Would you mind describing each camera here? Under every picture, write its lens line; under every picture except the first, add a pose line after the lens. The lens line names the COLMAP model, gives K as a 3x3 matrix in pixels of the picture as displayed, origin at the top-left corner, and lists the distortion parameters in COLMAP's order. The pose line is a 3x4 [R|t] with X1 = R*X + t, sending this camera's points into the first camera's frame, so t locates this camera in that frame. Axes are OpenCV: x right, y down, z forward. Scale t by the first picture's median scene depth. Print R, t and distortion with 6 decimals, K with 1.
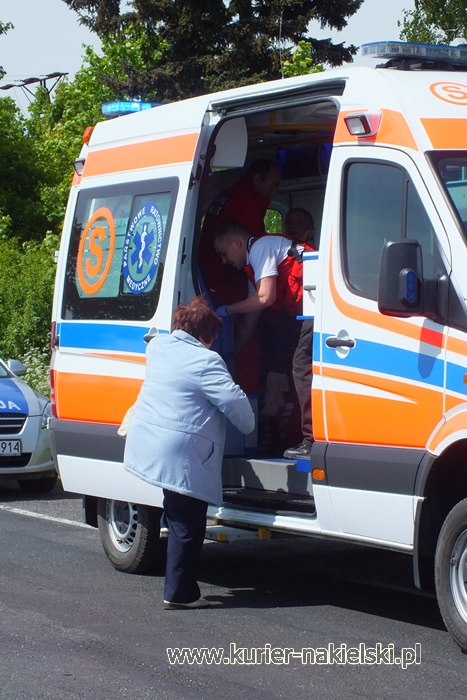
lens RADIAL K [[2125.7, 0, 234.0], [0, 2125.7, 351.3], [0, 0, 1]] dist [-0.344290, 0.000000]
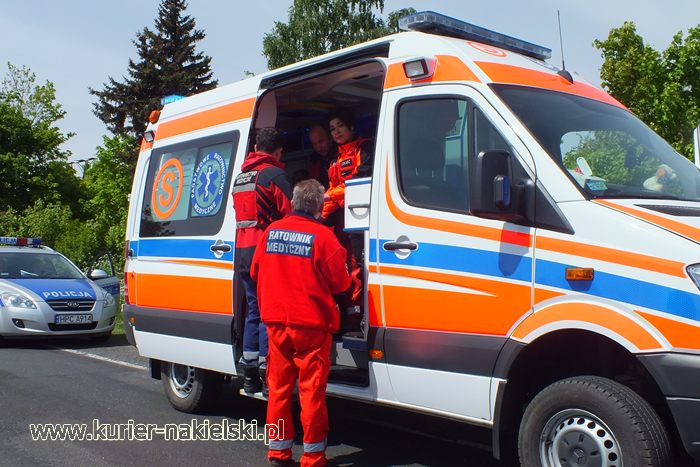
lens RADIAL K [[743.1, 0, 310.4], [0, 743.1, 241.7], [0, 0, 1]] dist [0.049307, 0.000000]
pose [[0.978253, 0.006465, 0.207314, -0.088200], [0.002009, 0.999172, -0.040640, 0.010533], [-0.207405, 0.040173, 0.977430, 0.579779]]
